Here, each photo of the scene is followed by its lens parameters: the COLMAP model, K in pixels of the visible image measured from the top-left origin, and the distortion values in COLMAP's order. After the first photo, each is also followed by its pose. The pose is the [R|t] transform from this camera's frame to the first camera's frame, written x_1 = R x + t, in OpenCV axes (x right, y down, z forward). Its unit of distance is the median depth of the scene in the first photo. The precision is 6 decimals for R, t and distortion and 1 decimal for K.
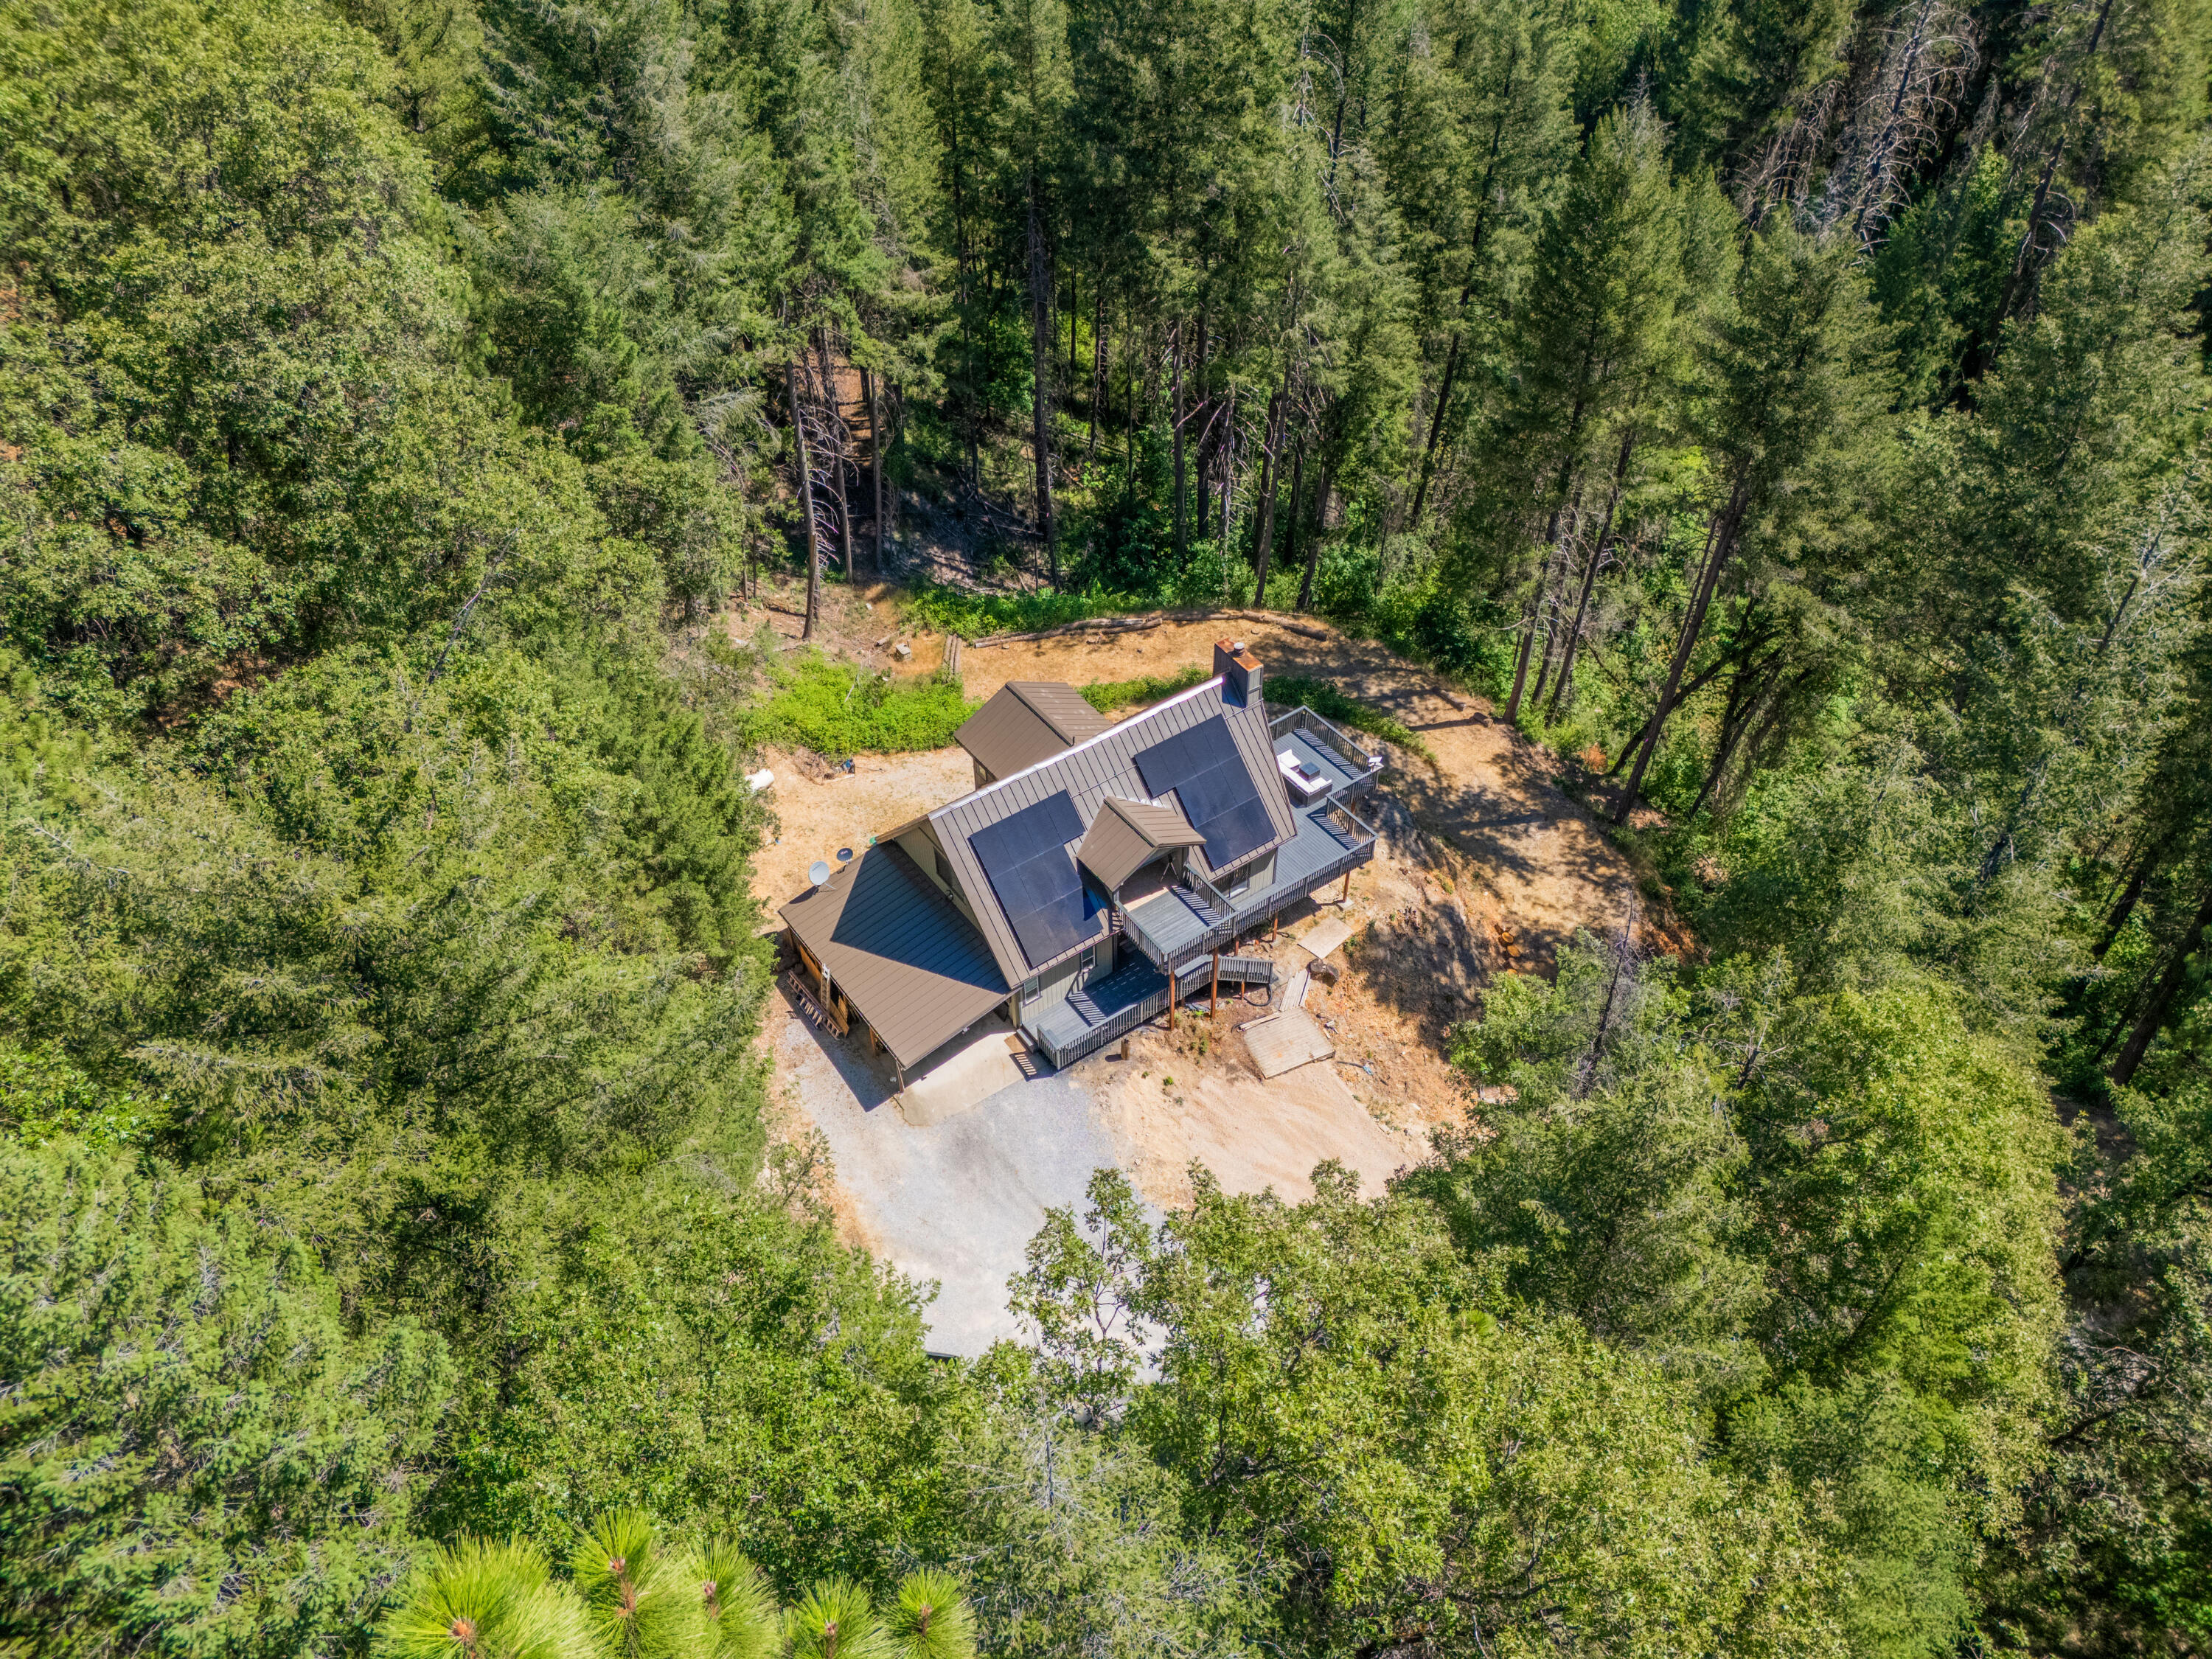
lens RADIAL K [[1607.8, 0, 1106.0], [0, 1607.8, 829.5], [0, 0, 1]] dist [0.066117, -0.075674]
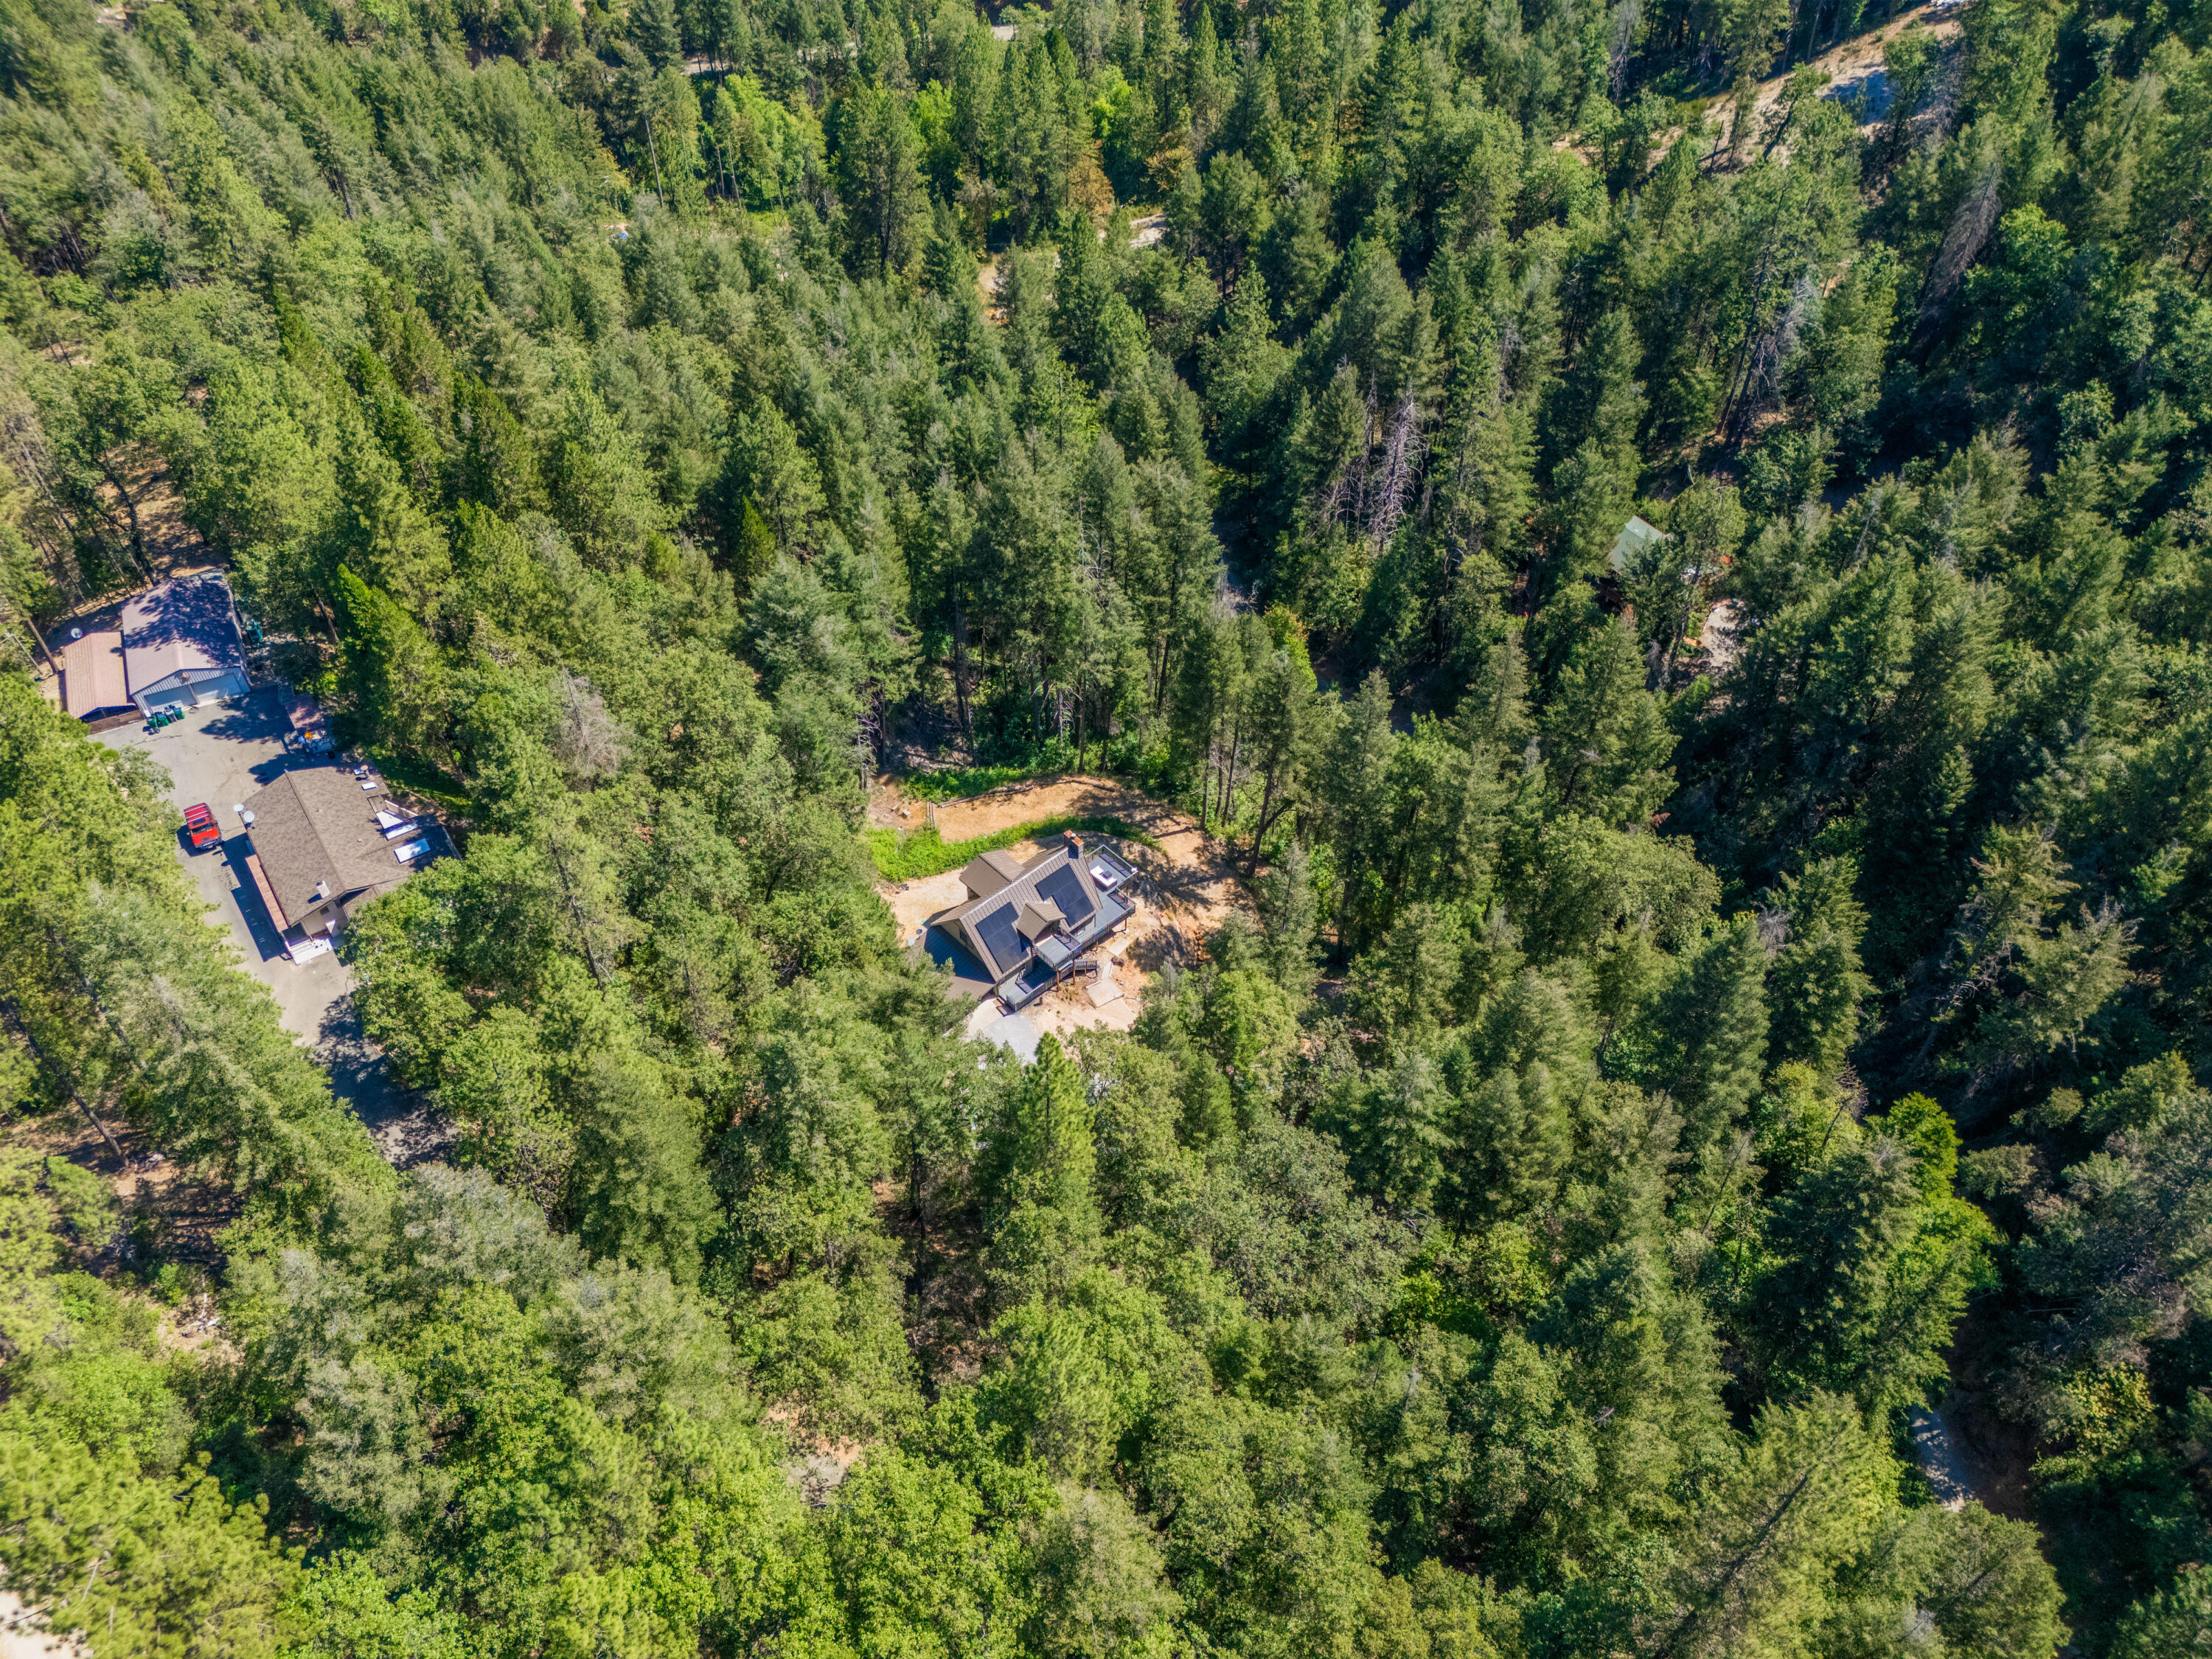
lens RADIAL K [[1607.8, 0, 1106.0], [0, 1607.8, 829.5], [0, 0, 1]] dist [0.066117, -0.075674]
pose [[0.992161, -0.081149, 0.095029, -0.078788], [0.077504, 0.996130, 0.041447, -0.171457], [-0.098025, -0.033757, 0.994611, -1.135488]]
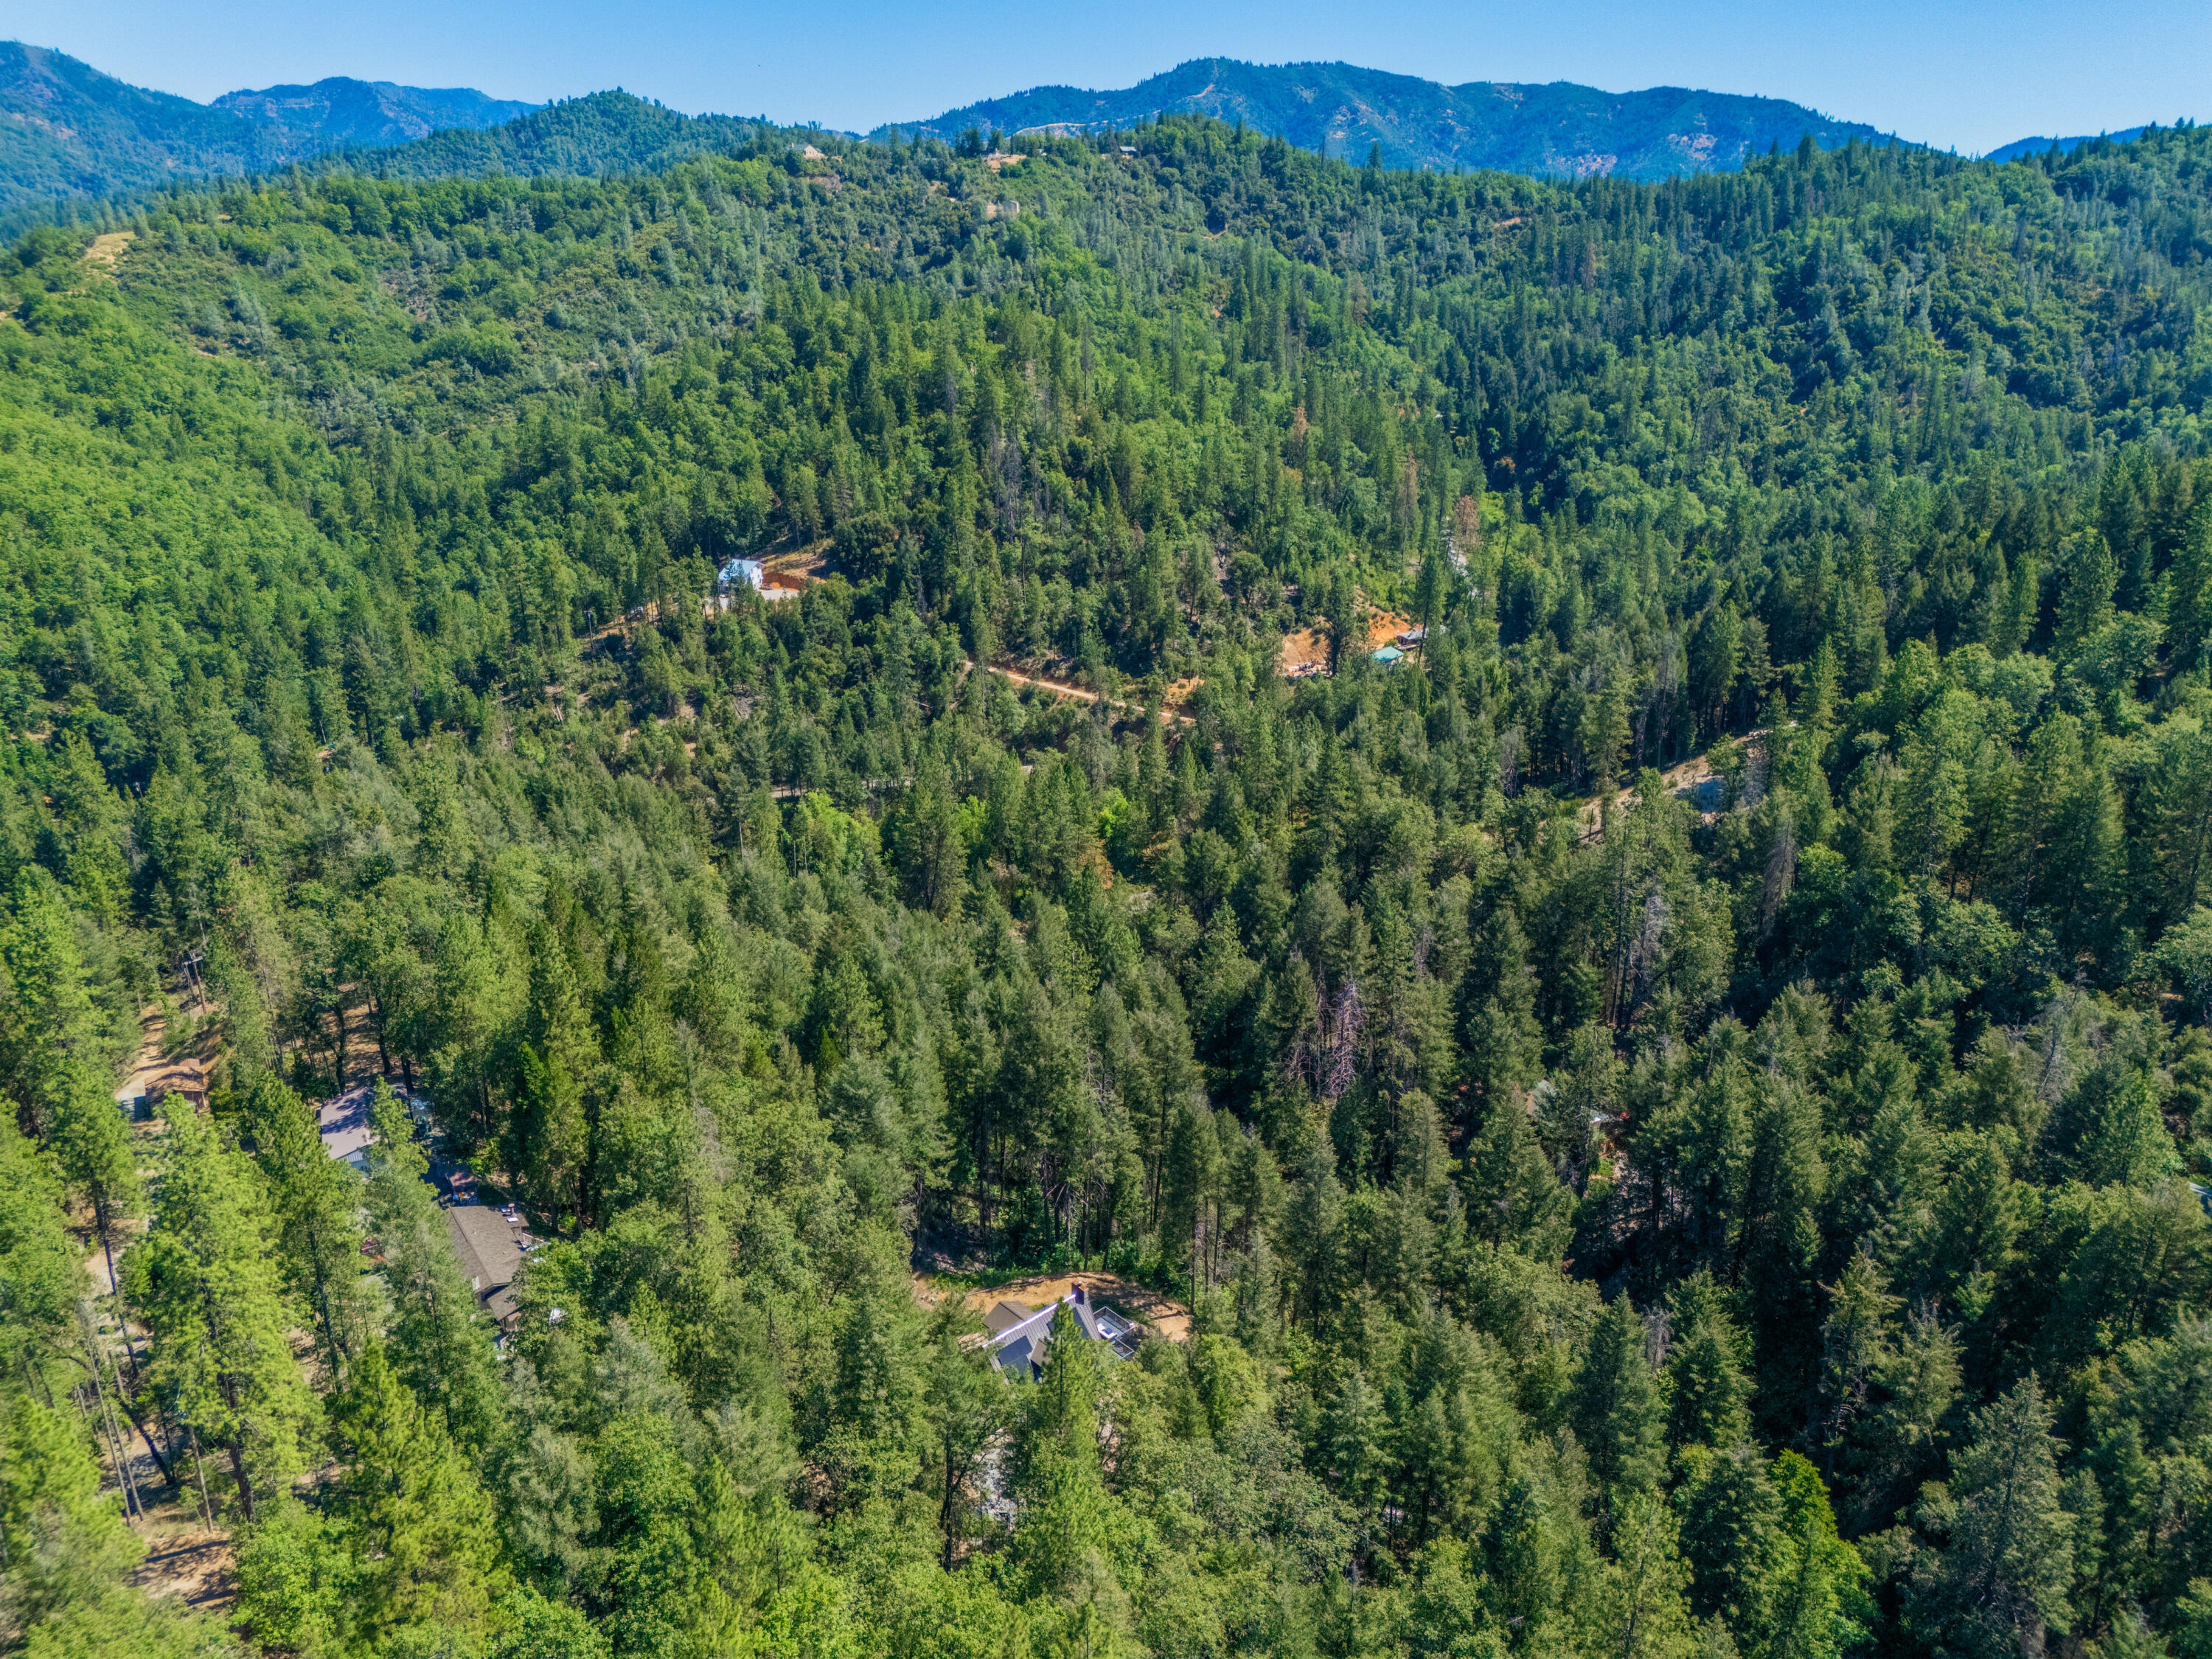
lens RADIAL K [[1607.8, 0, 1106.0], [0, 1607.8, 829.5], [0, 0, 1]] dist [0.066117, -0.075674]
pose [[0.992473, -0.029573, 0.118836, -0.153000], [0.074994, 0.913927, -0.398889, 0.241446], [-0.096811, 0.404799, 0.909266, -1.572749]]
